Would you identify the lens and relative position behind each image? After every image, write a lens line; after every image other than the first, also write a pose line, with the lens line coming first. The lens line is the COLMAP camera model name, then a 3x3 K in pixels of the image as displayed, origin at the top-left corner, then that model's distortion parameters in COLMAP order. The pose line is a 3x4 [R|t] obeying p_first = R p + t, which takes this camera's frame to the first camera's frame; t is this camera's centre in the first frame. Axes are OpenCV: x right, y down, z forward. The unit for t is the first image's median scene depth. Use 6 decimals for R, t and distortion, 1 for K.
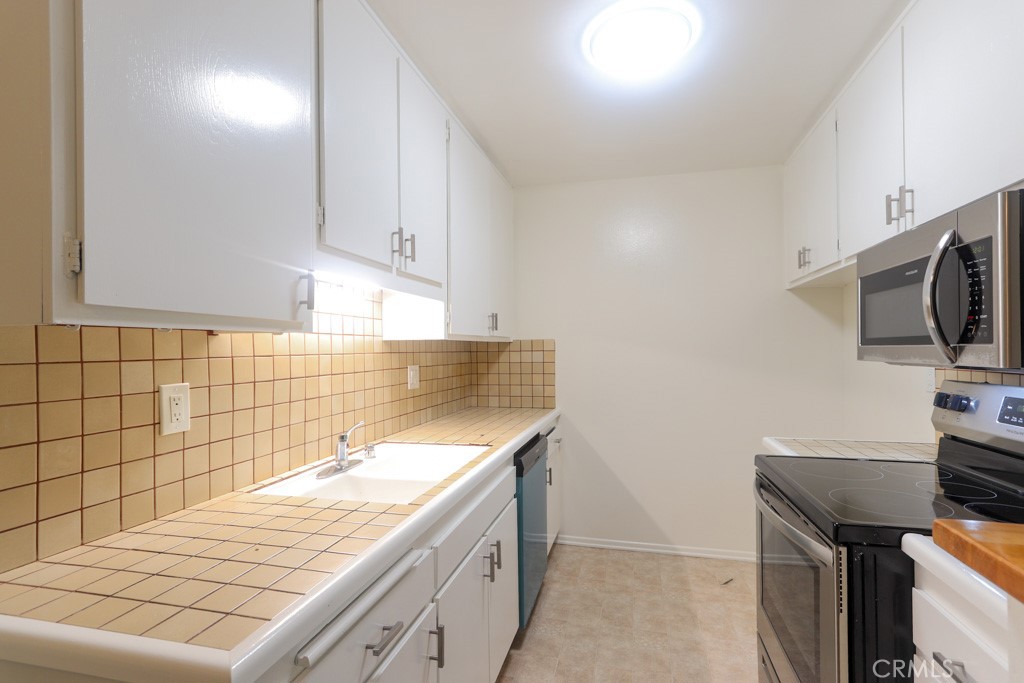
lens RADIAL K [[476.7, 0, 512.0], [0, 476.7, 349.0], [0, 0, 1]] dist [0.001968, 0.000510]
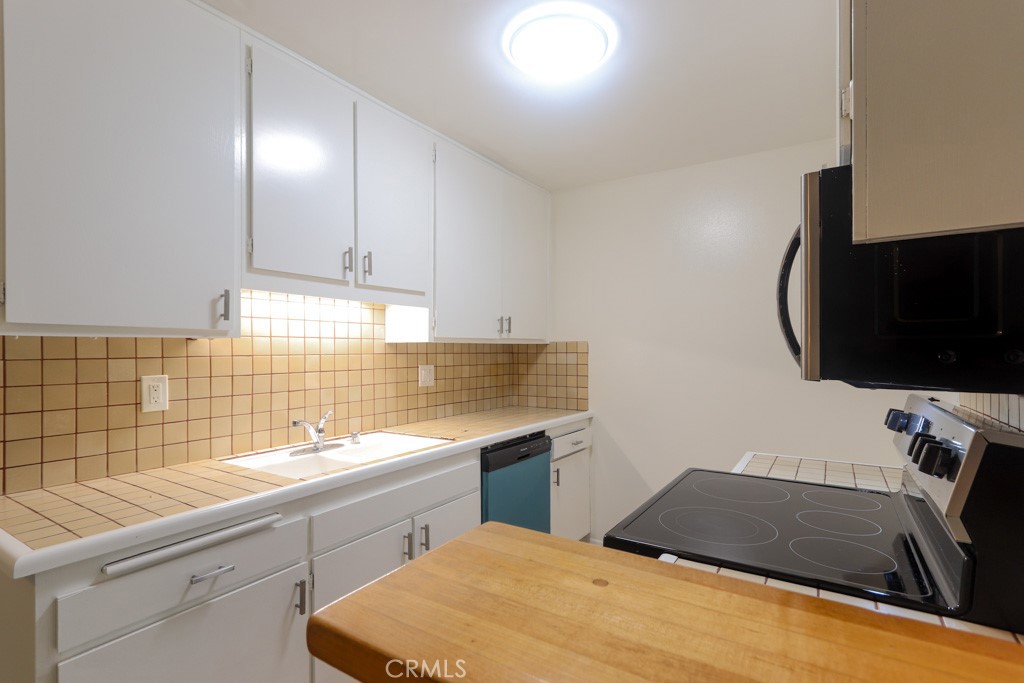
lens RADIAL K [[476.7, 0, 519.1], [0, 476.7, 349.7], [0, 0, 1]] dist [0.001968, 0.000510]
pose [[0.948022, 0.006063, -0.318147, 0.508921], [-0.005886, 0.999982, 0.001518, -0.006902], [0.318150, 0.000433, 0.948040, 0.018616]]
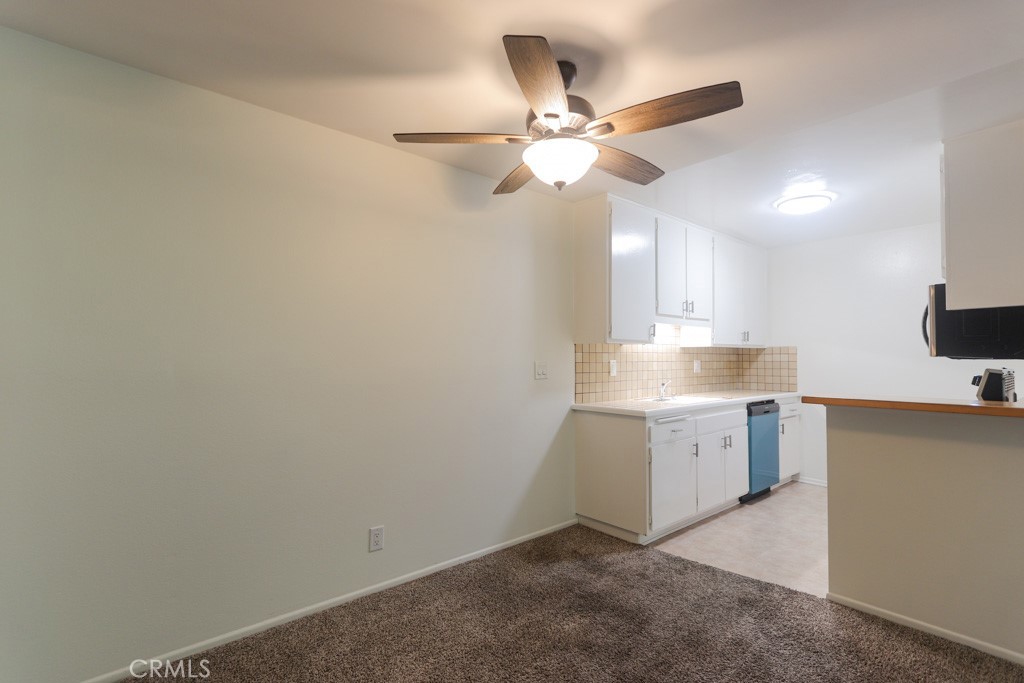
lens RADIAL K [[476.7, 0, 529.0], [0, 476.7, 349.4], [0, 0, 1]] dist [0.001968, 0.000510]
pose [[0.831386, -0.002204, -0.555691, 0.423194], [-0.007588, 0.999854, -0.015319, 0.036337], [0.555643, 0.016953, 0.831248, -1.381201]]
